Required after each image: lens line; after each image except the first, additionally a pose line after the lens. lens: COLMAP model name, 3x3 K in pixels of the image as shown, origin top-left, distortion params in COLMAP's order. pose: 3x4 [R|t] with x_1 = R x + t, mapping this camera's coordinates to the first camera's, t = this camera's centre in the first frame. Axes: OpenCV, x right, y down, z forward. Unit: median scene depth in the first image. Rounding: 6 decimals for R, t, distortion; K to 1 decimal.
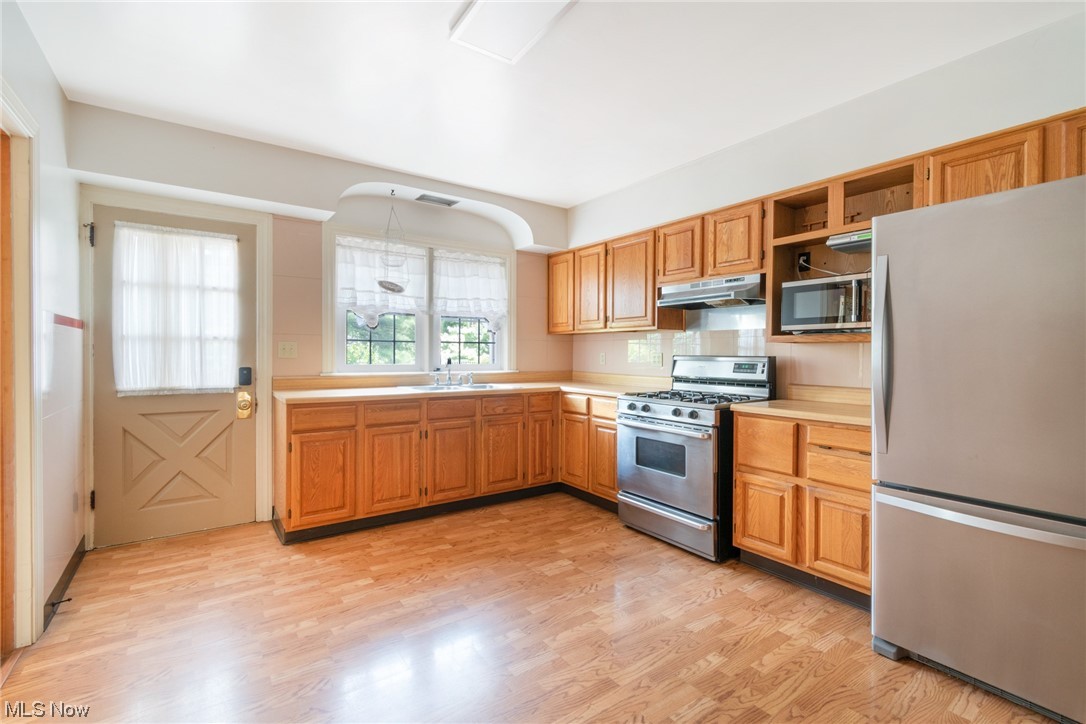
lens RADIAL K [[486.5, 0, 551.2], [0, 486.5, 358.4], [0, 0, 1]] dist [0.006299, -0.000337]
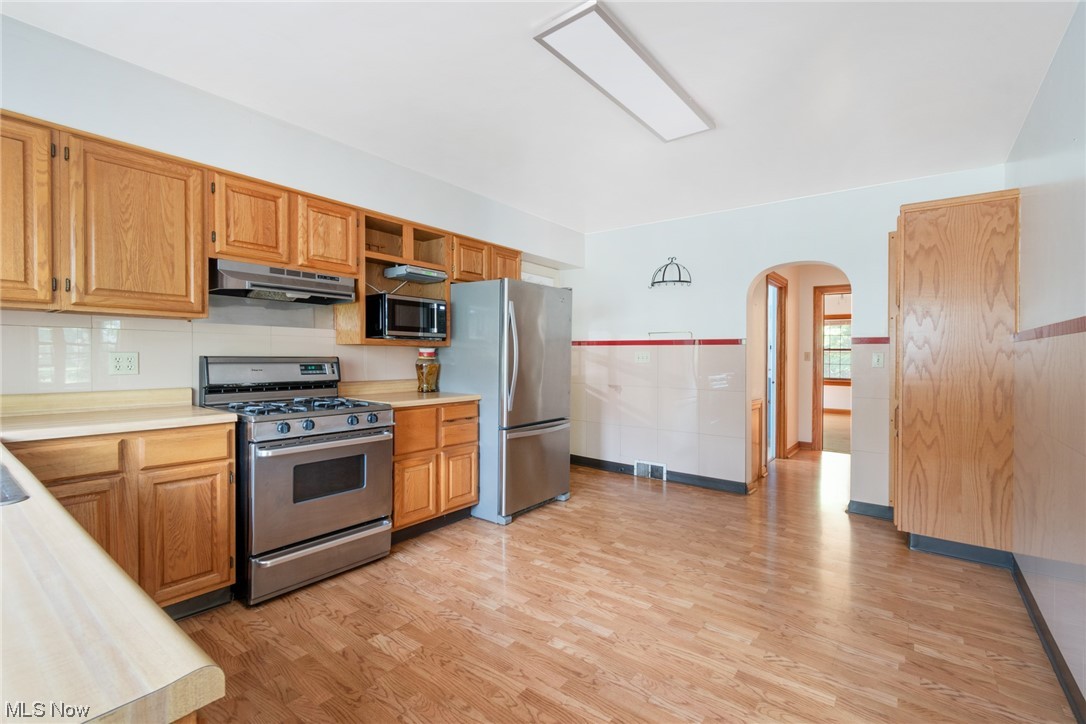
lens RADIAL K [[486.5, 0, 542.0], [0, 486.5, 359.7], [0, 0, 1]] dist [0.006299, -0.000337]
pose [[-0.284950, -0.016005, 0.958409, -0.748757], [0.000512, 0.999858, 0.016849, -0.017630], [-0.958542, 0.005292, -0.284901, 0.979128]]
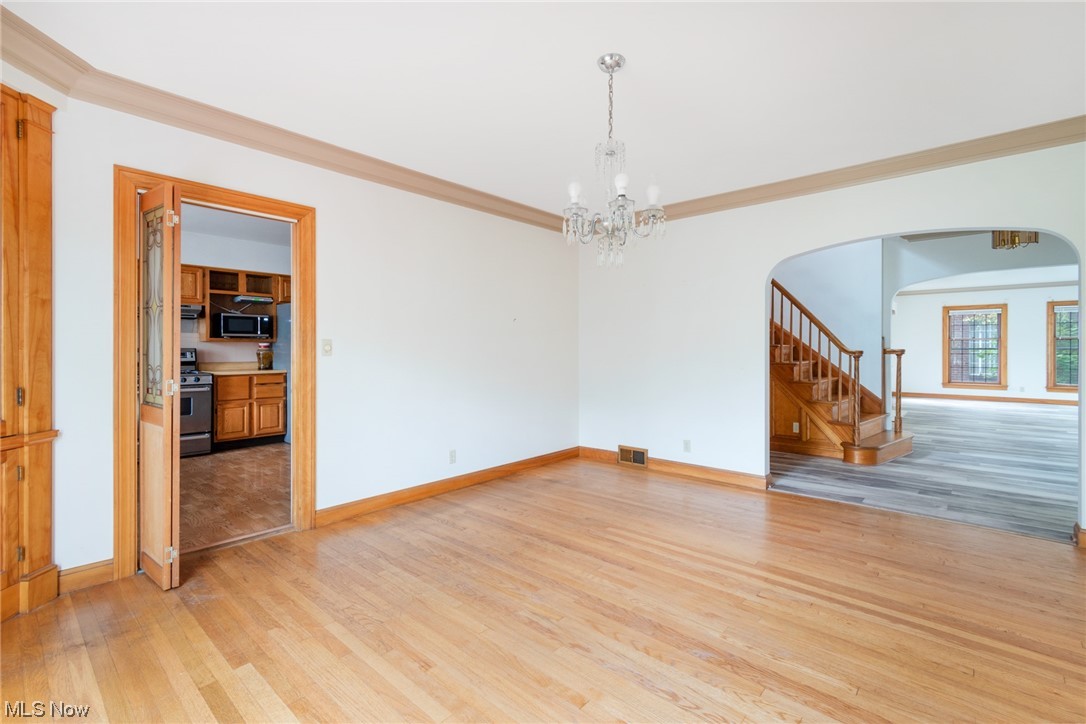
lens RADIAL K [[486.5, 0, 541.2], [0, 486.5, 348.1], [0, 0, 1]] dist [0.006299, -0.000337]
pose [[-0.224323, -0.002235, 0.974512, -1.882035], [0.009600, 0.999944, 0.004503, -0.001311], [-0.974468, 0.010365, -0.224289, 0.135944]]
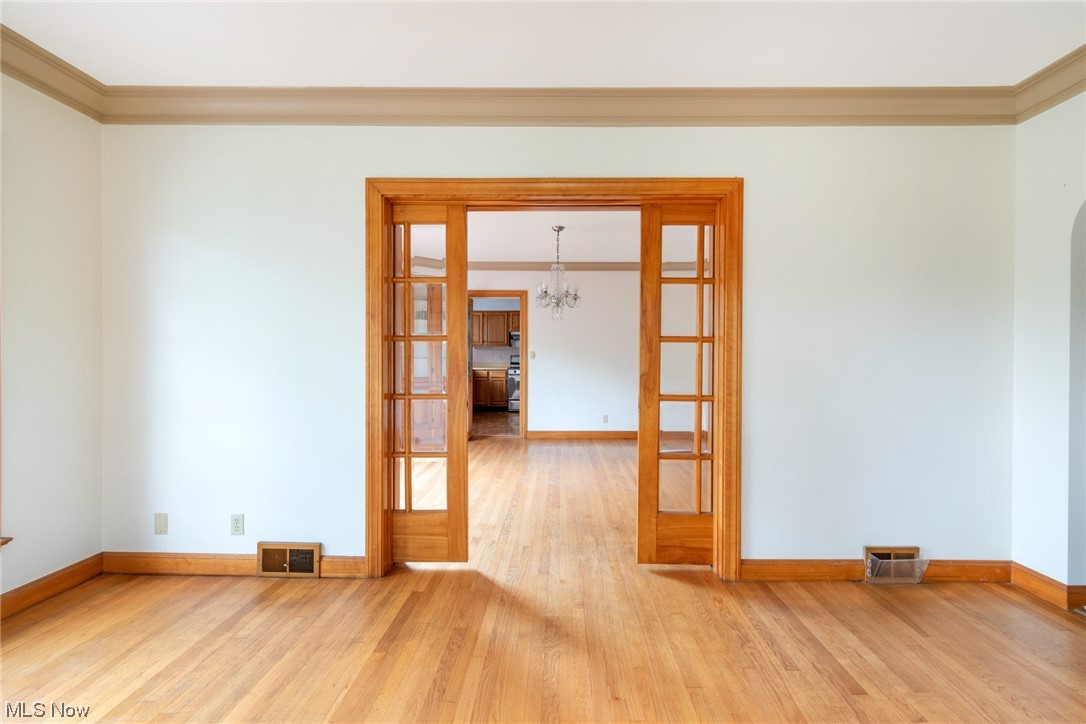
lens RADIAL K [[486.5, 0, 544.1], [0, 486.5, 360.6], [0, 0, 1]] dist [0.006299, -0.000337]
pose [[0.600237, -0.011607, 0.799738, -2.588062], [0.008059, 0.999932, 0.008464, 0.003445], [-0.799782, 0.001365, 0.600289, -1.191331]]
